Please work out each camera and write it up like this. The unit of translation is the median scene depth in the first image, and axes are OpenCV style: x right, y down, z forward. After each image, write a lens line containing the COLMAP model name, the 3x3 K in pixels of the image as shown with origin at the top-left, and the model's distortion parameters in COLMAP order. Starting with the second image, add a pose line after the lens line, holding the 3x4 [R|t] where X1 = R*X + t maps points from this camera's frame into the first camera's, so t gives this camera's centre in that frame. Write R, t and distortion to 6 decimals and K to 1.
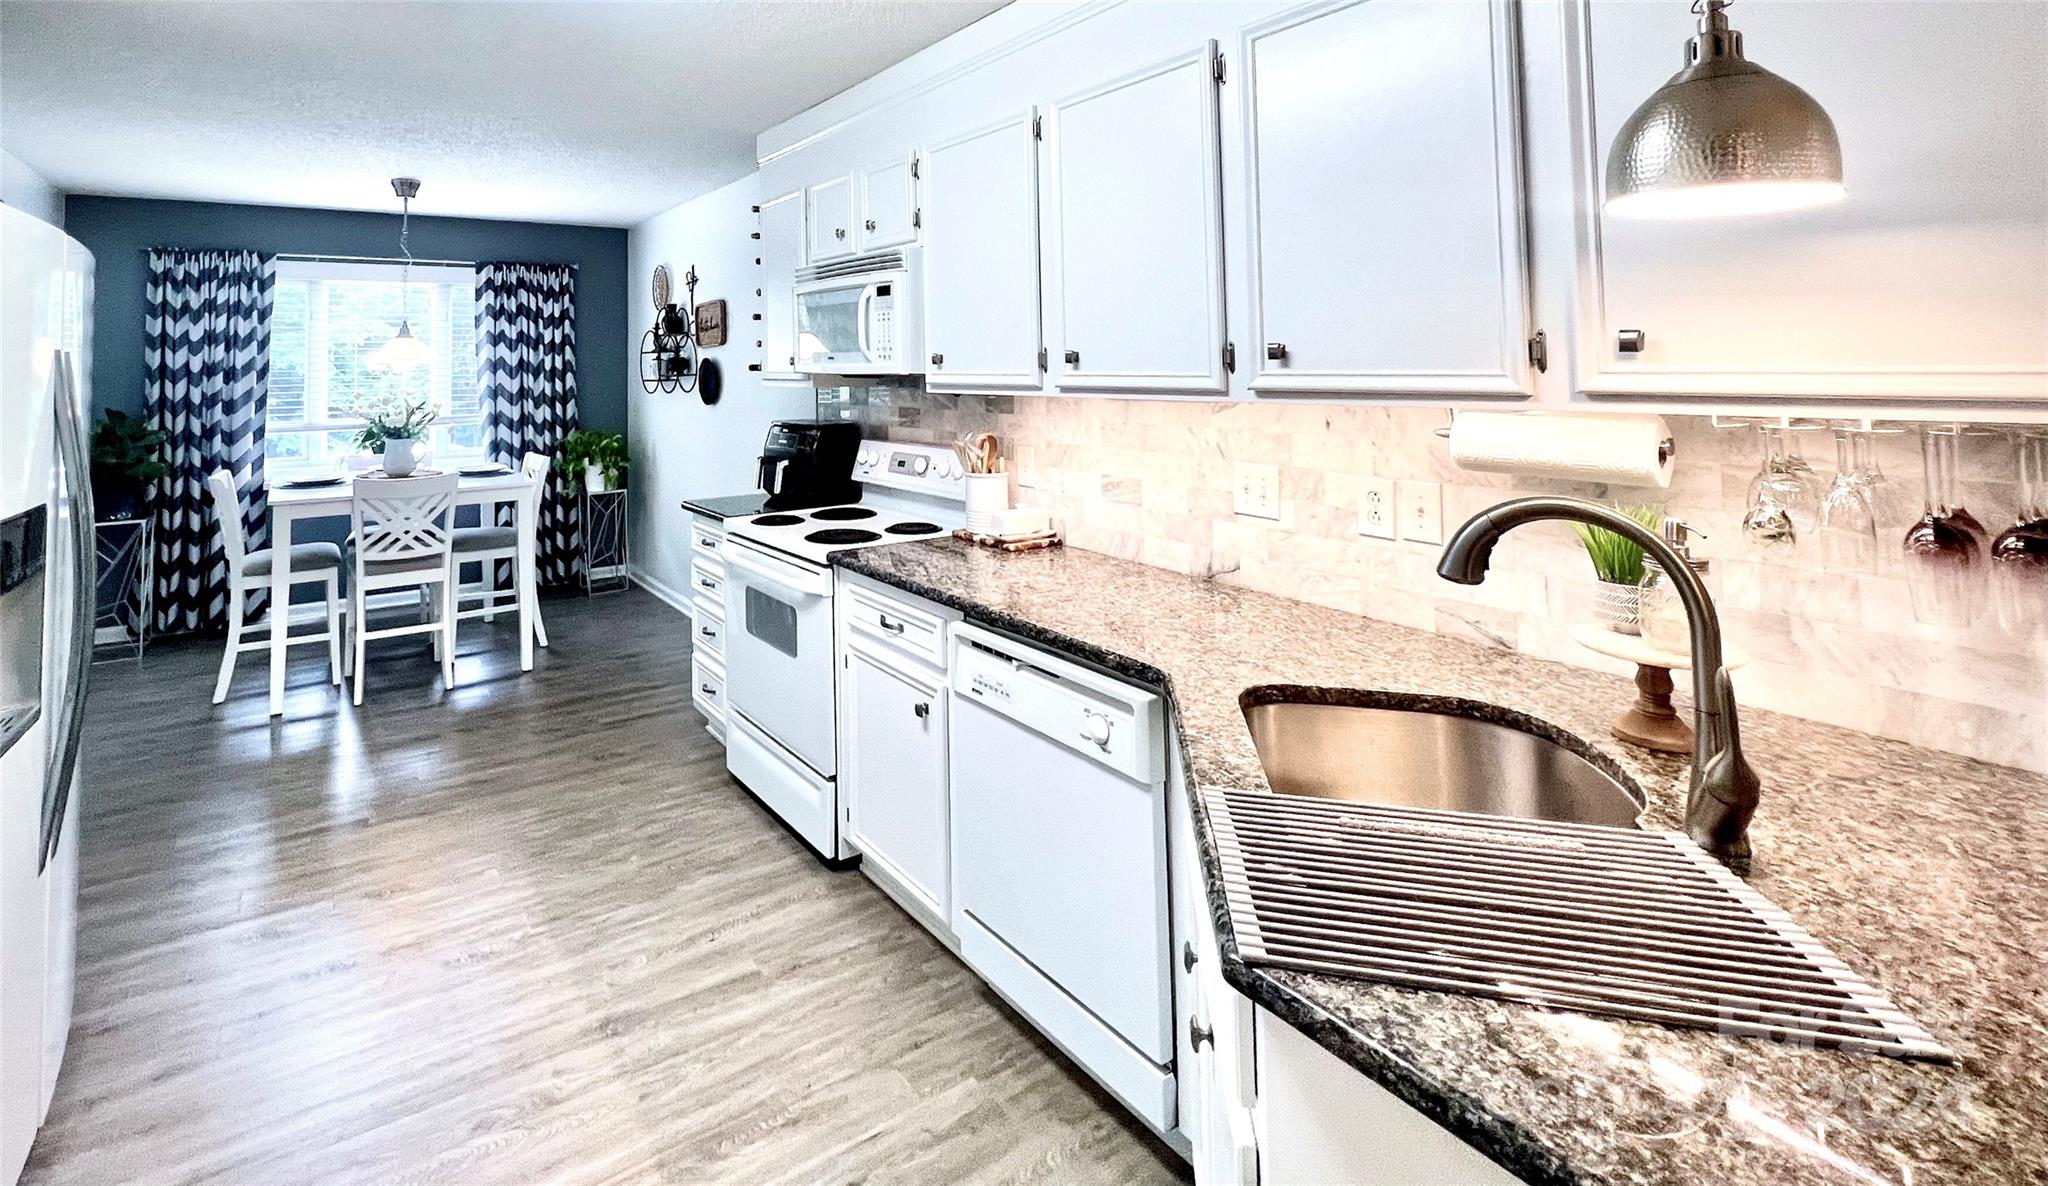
lens RADIAL K [[936.4, 0, 875.3], [0, 936.4, 320.4], [0, 0, 1]] dist [-0.001717, 0.000052]
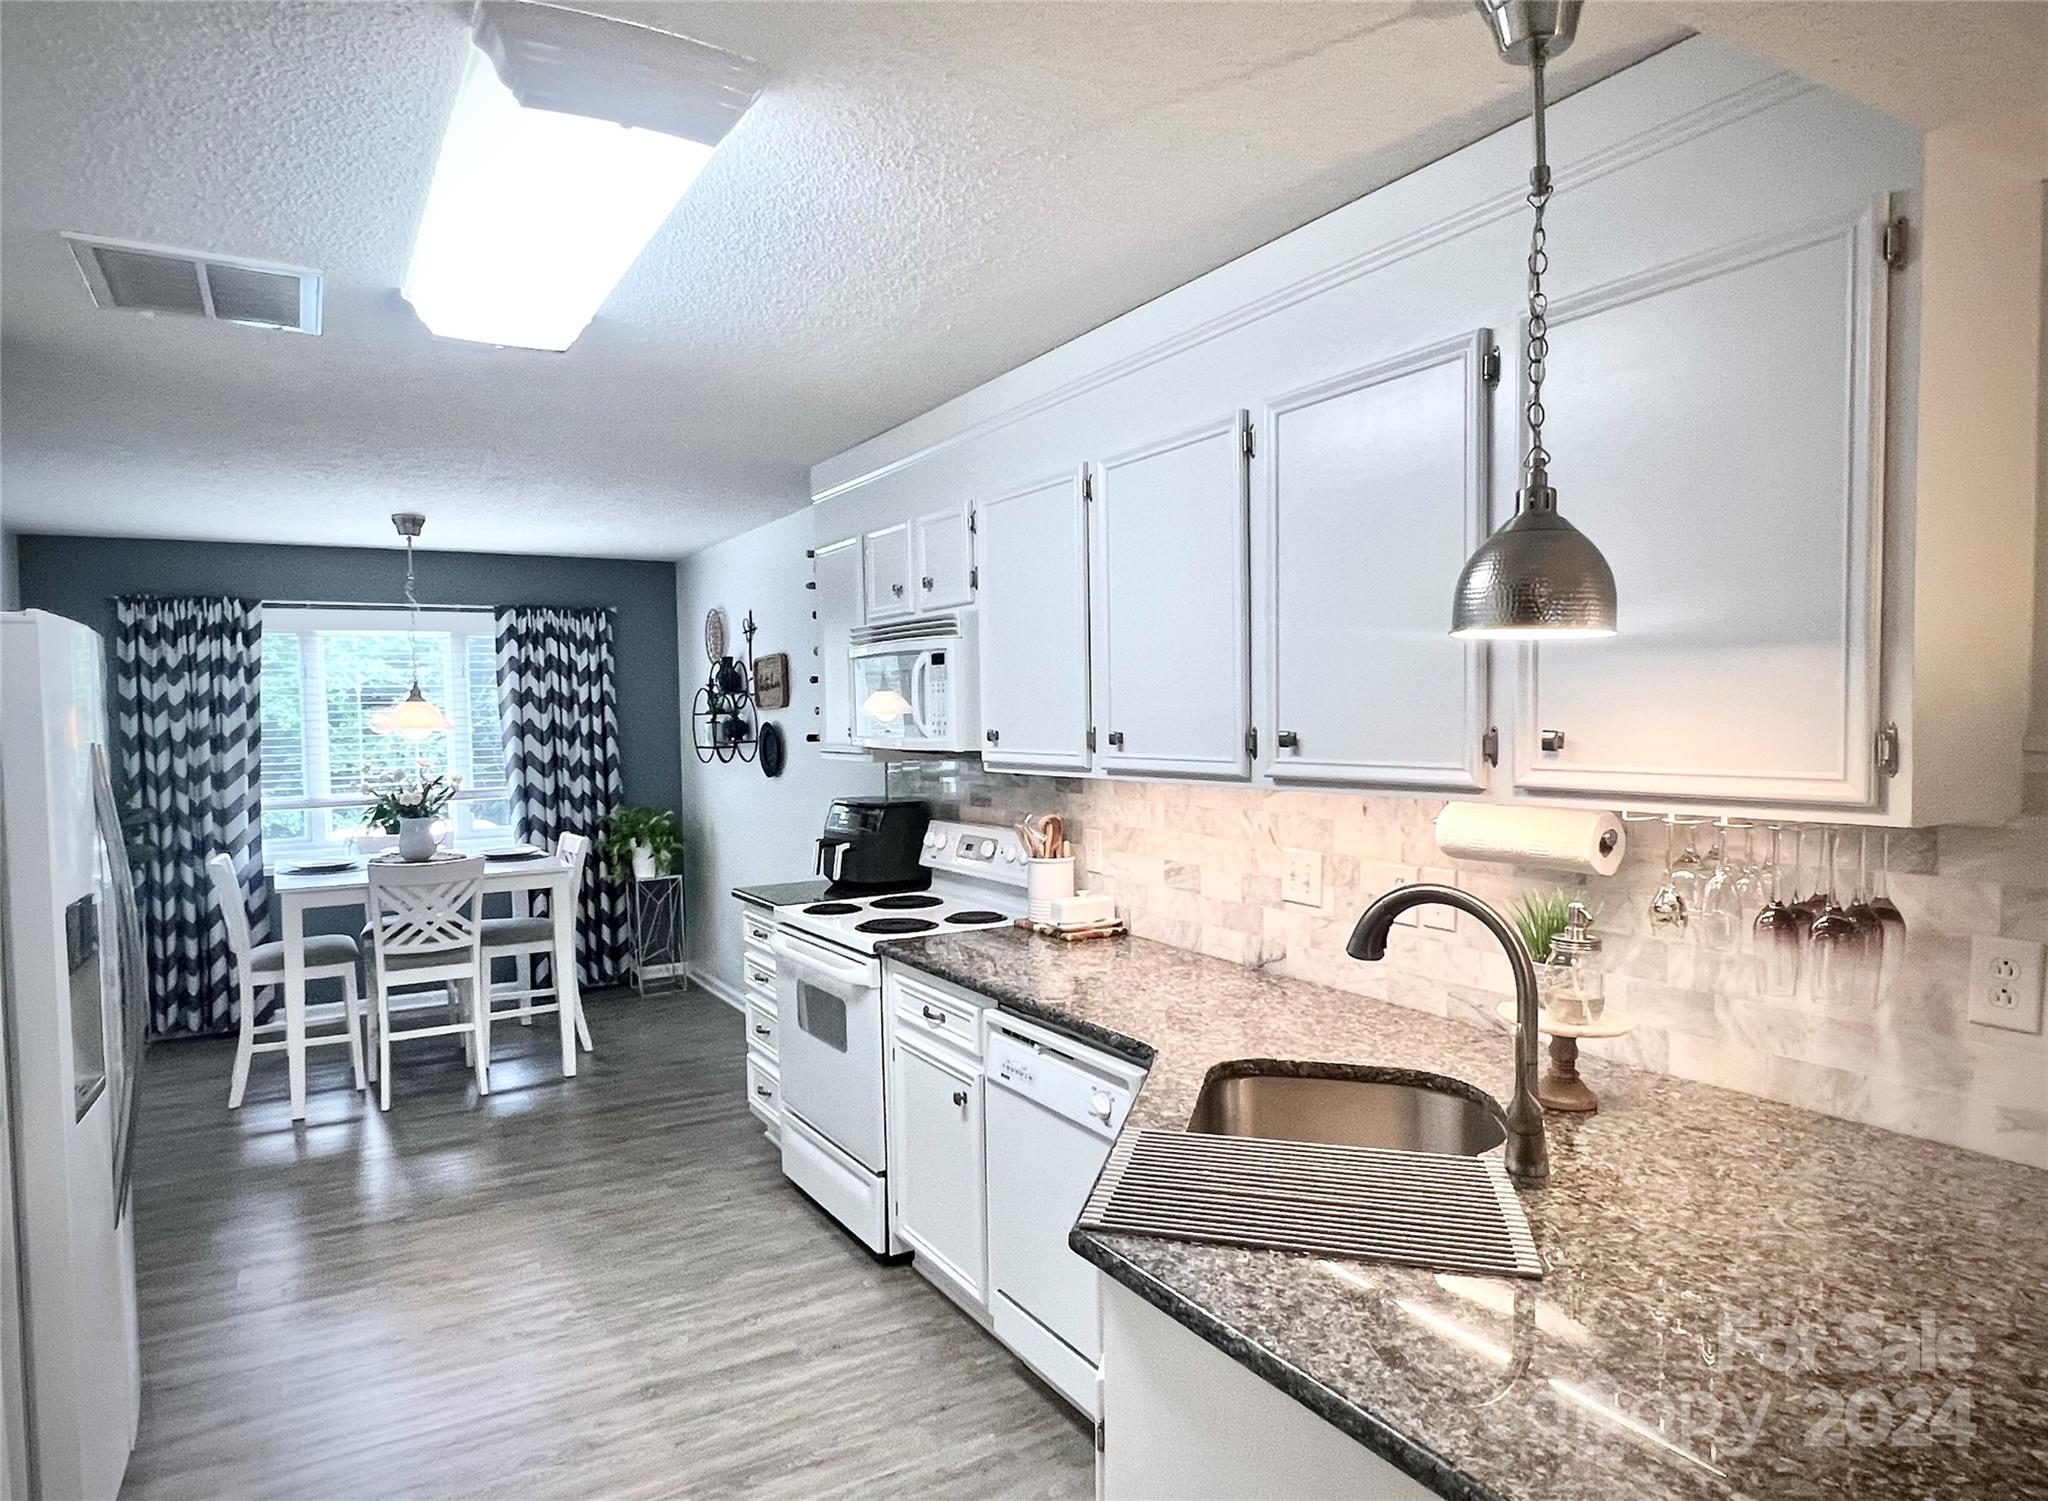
lens RADIAL K [[1234.9, 0, 985.2], [0, 1234.9, 769.5], [0, 0, 1]] dist [0.000275, -0.002519]
pose [[0.999501, -0.002749, -0.031471, 0.067014], [0.005695, 0.995566, 0.093895, -0.026963], [0.031073, -0.094027, 0.995085, -0.143267]]
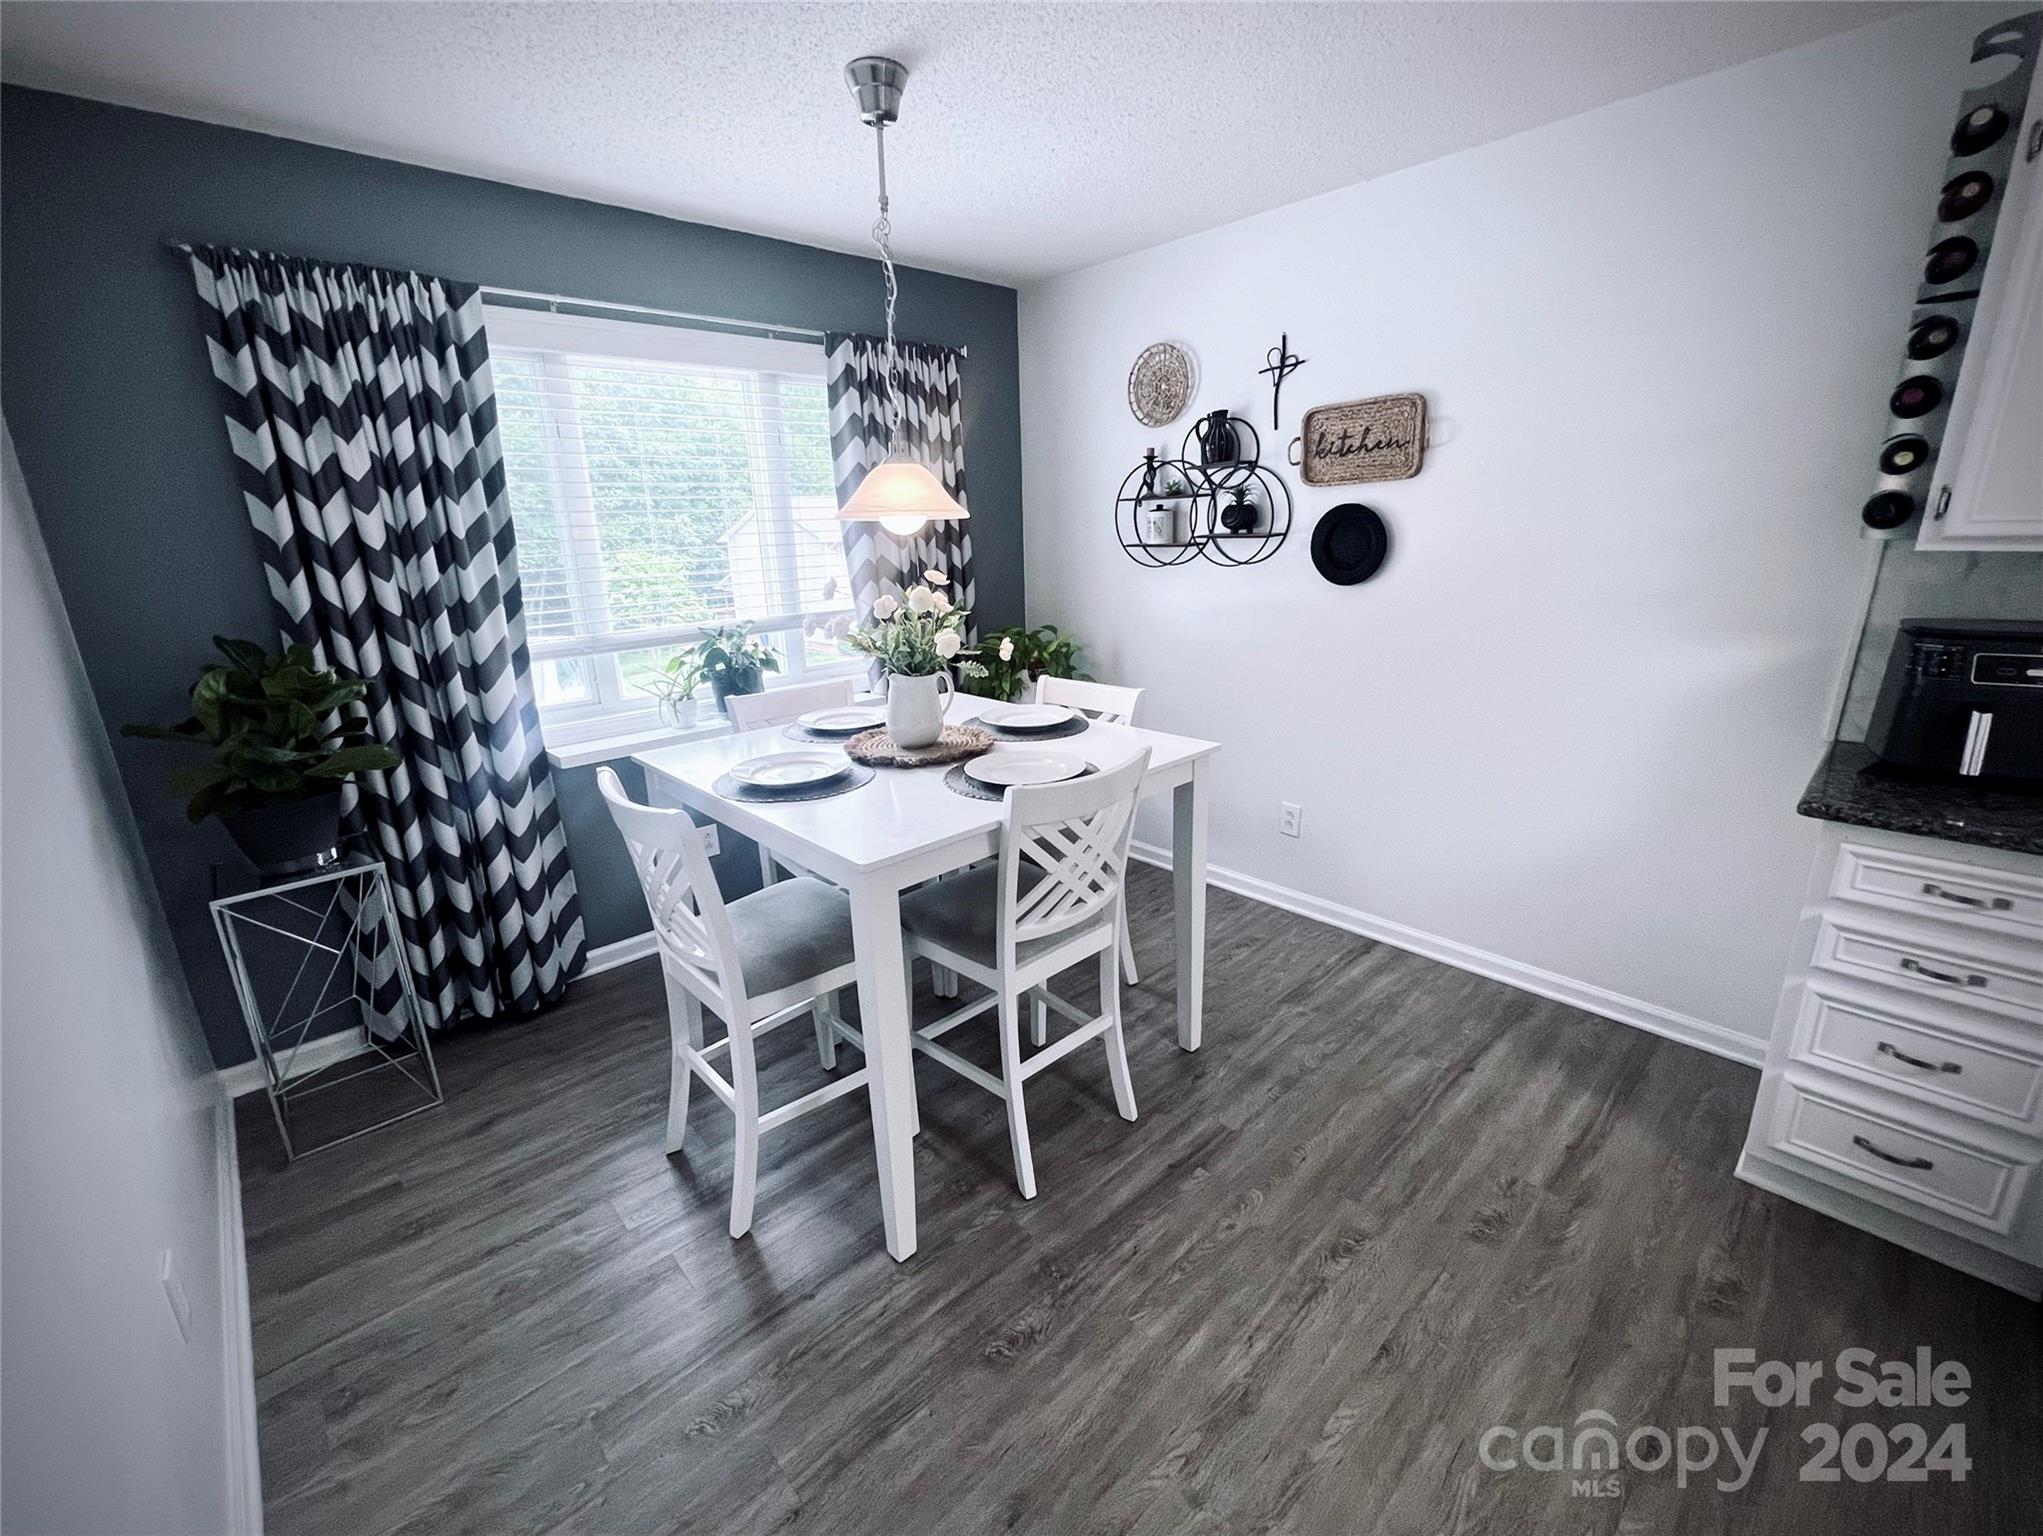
lens RADIAL K [[857.4, 0, 1023.4], [0, 857.4, 758.8], [0, 0, 1]] dist [-0.001284, -0.000038]
pose [[0.977989, -0.071729, 0.195942, -0.639687], [0.007393, 0.950378, 0.311008, 0.031038], [-0.208528, -0.302714, 0.929989, 0.633364]]
